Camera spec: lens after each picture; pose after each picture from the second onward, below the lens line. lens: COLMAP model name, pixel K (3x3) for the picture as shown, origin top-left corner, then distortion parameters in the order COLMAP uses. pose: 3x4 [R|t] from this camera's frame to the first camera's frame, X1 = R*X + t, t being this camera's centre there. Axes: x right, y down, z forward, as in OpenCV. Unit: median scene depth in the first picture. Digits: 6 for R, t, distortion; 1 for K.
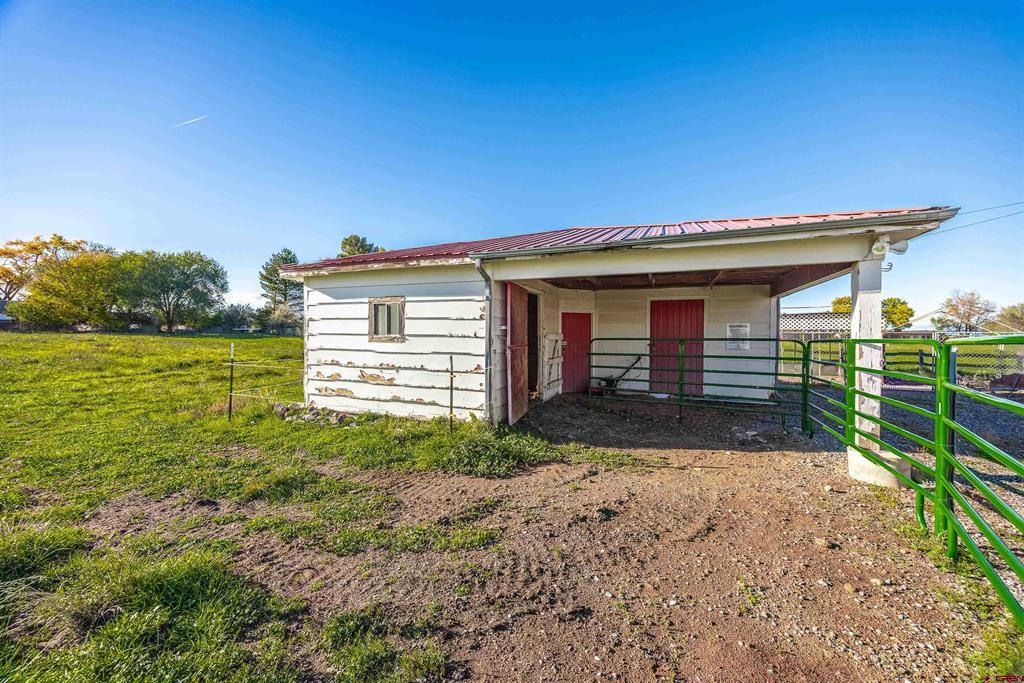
lens RADIAL K [[396.2, 0, 512.0], [0, 396.2, 341.5], [0, 0, 1]] dist [0.006238, 0.000021]
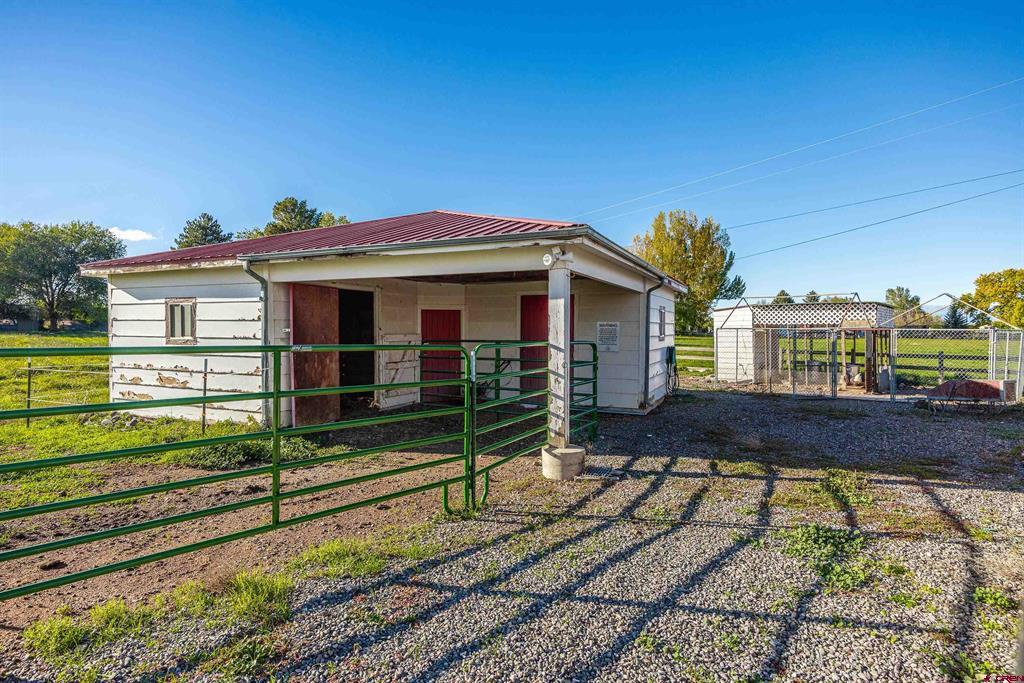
lens RADIAL K [[568.4, 0, 512.0], [0, 568.4, 341.5], [0, 0, 1]] dist [-0.002081, -0.000556]
pose [[0.999045, -0.001782, -0.043646, 0.509002], [0.001826, 0.999998, 0.000962, -0.004372], [0.043644, -0.001041, 0.999047, -0.325705]]
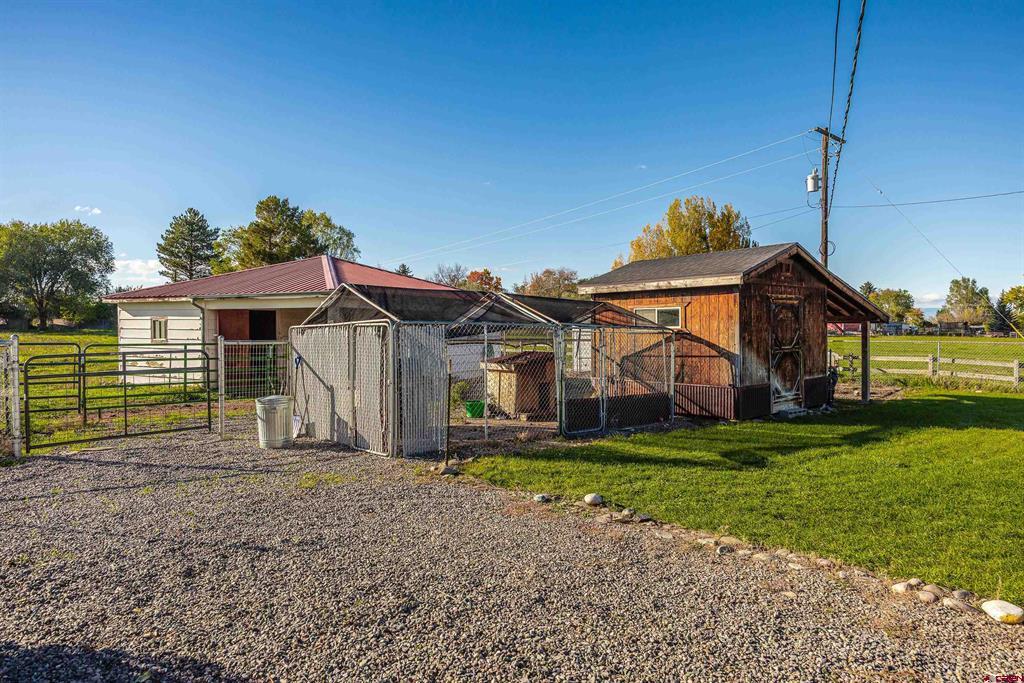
lens RADIAL K [[659.0, 0, 512.0], [0, 659.0, 341.5], [0, 0, 1]] dist [0.000461, 0.003025]
pose [[0.995779, -0.001285, -0.091780, 1.350105], [0.001663, 0.999990, 0.004040, -0.011648], [0.091773, -0.004176, 0.995771, -1.568123]]
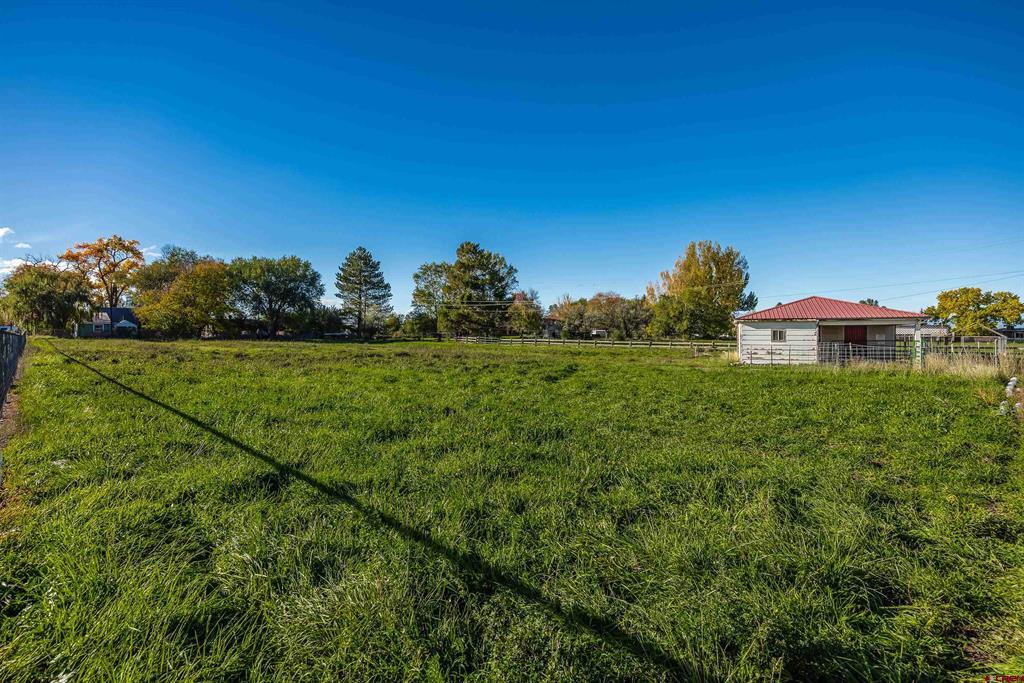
lens RADIAL K [[532.8, 0, 512.0], [0, 532.8, 341.5], [0, 0, 1]] dist [-0.001729, -0.000683]
pose [[0.999914, -0.007255, -0.010968, -2.279363], [0.007169, 0.999944, -0.007845, 0.014091], [0.011024, 0.007766, 0.999909, -3.174245]]
